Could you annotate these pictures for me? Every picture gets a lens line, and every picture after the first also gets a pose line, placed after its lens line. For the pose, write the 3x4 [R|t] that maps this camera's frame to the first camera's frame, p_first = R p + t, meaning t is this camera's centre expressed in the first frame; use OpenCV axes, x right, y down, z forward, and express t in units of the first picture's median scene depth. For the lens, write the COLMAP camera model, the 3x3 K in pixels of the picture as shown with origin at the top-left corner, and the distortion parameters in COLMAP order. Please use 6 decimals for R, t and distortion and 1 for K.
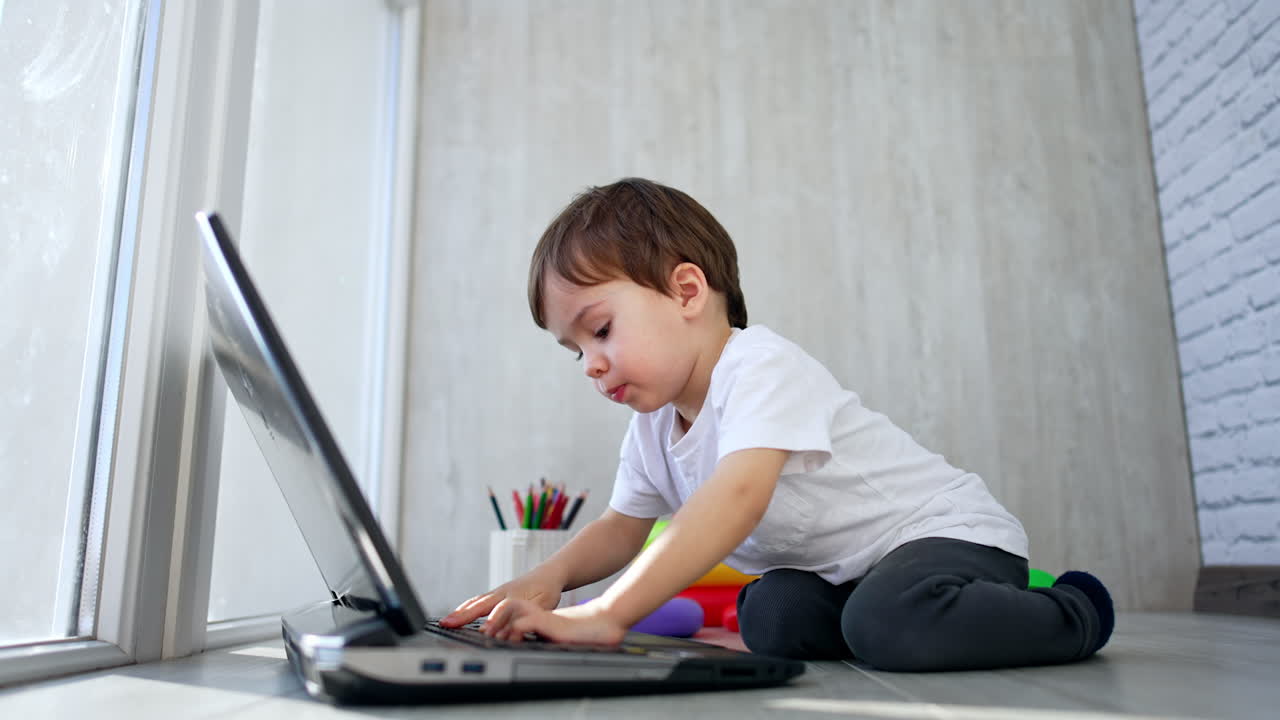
lens RADIAL K [[944.1, 0, 640.0], [0, 944.1, 360.0], [0, 0, 1]] dist [-0.033380, 0.002044]
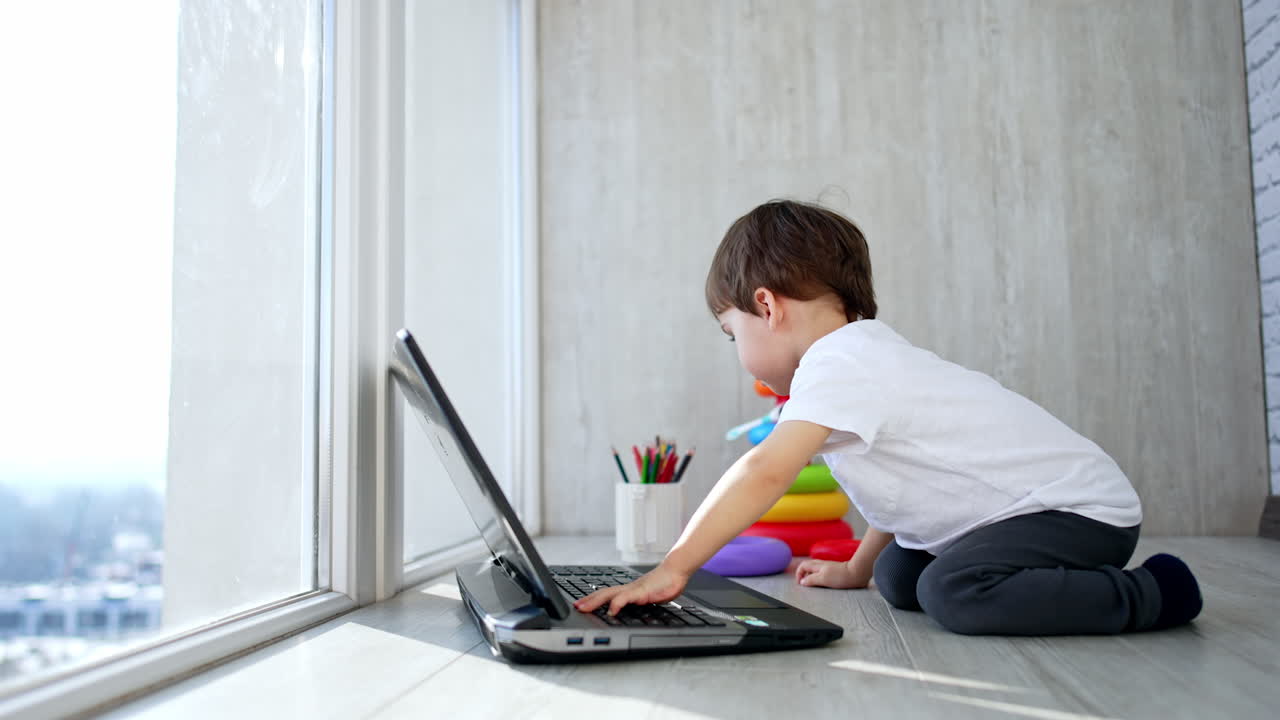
lens RADIAL K [[944.1, 0, 640.0], [0, 944.1, 360.0], [0, 0, 1]] dist [-0.033380, 0.002044]
pose [[0.990581, -0.016305, -0.135957, 0.029432], [0.035371, 0.989658, 0.139020, -0.103339], [0.132284, -0.142519, 0.980912, -0.121696]]
